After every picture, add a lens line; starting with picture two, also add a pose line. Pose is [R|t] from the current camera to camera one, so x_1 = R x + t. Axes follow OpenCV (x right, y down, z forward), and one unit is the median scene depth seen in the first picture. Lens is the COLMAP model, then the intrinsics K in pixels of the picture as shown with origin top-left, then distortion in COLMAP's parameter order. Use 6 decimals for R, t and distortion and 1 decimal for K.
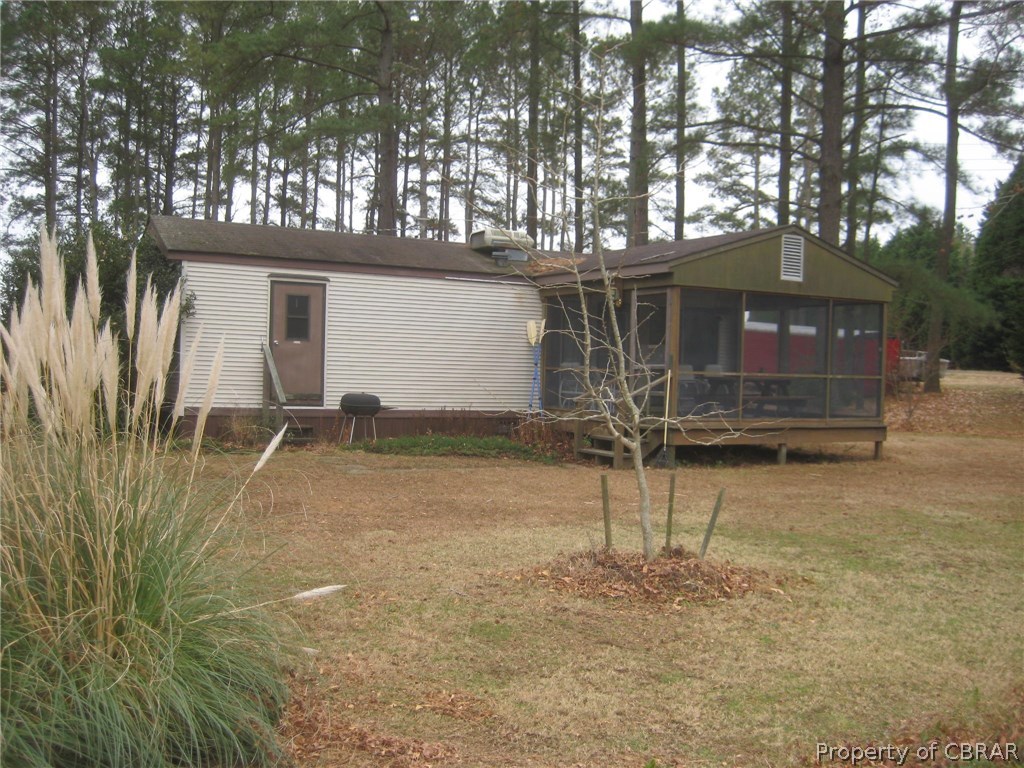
lens RADIAL K [[1077.6, 0, 512.6], [0, 1077.6, 383.3], [0, 0, 1]] dist [-0.099183, 0.000000]
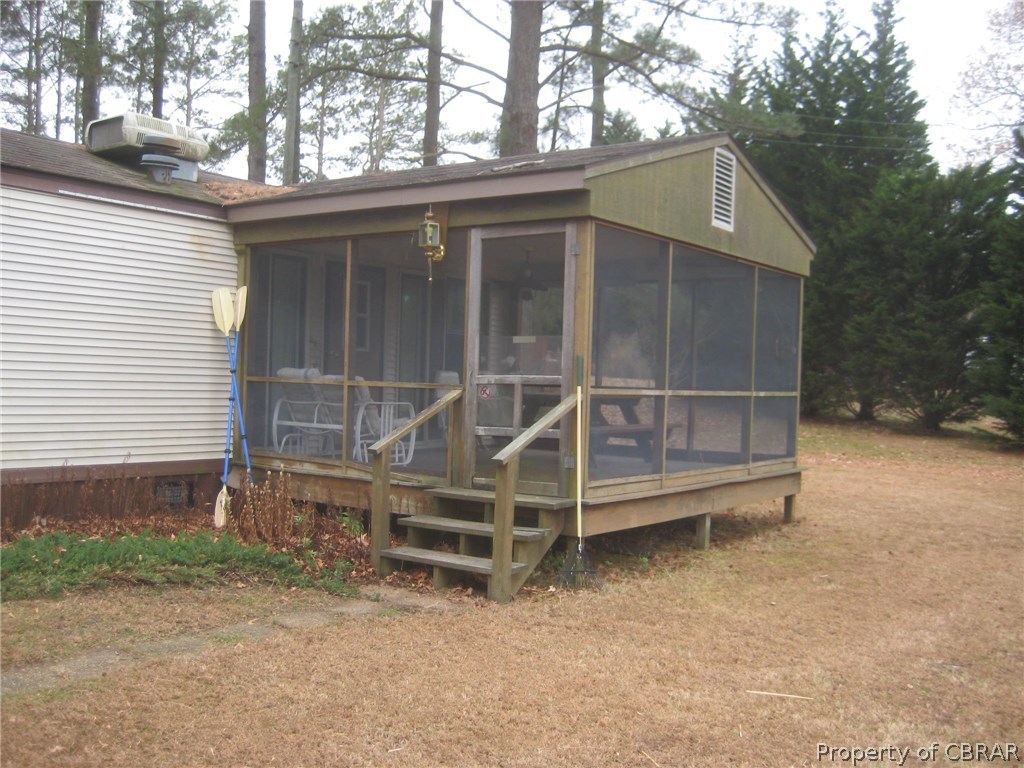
lens RADIAL K [[1077.6, 0, 508.0], [0, 1077.6, 388.8], [0, 0, 1]] dist [-0.099183, 0.000000]
pose [[0.902481, -0.002390, 0.430723, -0.085725], [-0.000039, 0.999984, 0.005630, -0.012624], [-0.430729, -0.005098, 0.902467, 0.493764]]
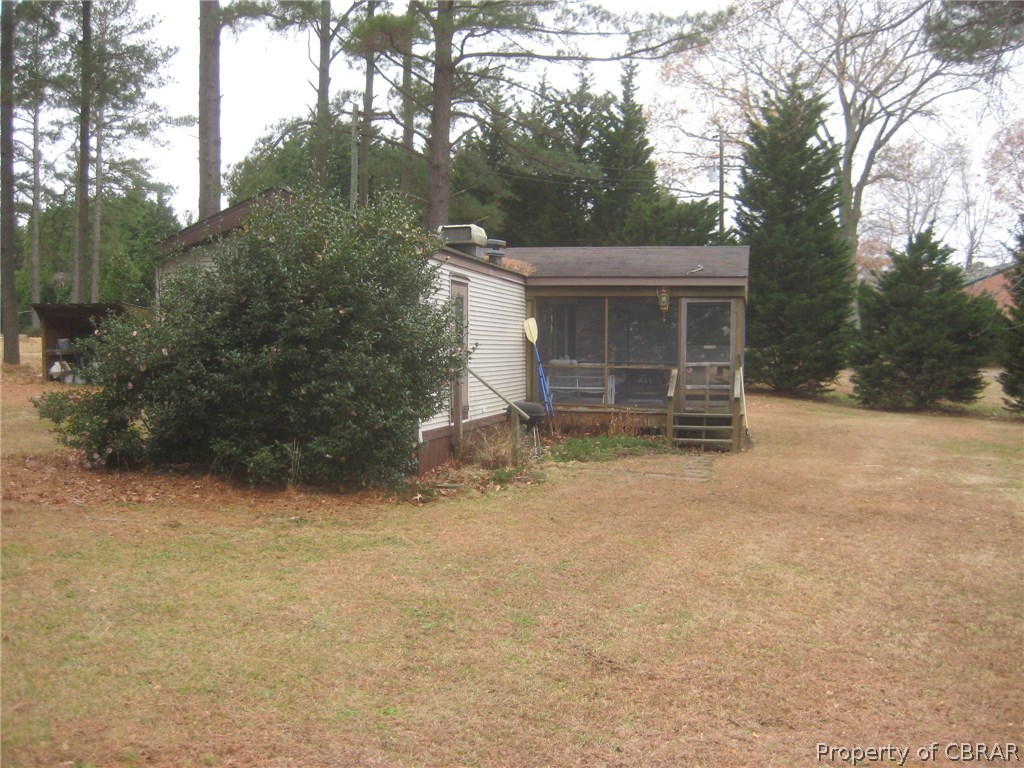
lens RADIAL K [[1077.6, 0, 512.8], [0, 1077.6, 383.0], [0, 0, 1]] dist [-0.099183, 0.000000]
pose [[0.662842, -0.048313, 0.747199, -0.807167], [0.018809, 0.998676, 0.047888, -0.050044], [-0.748523, -0.017688, 0.662873, 0.345697]]
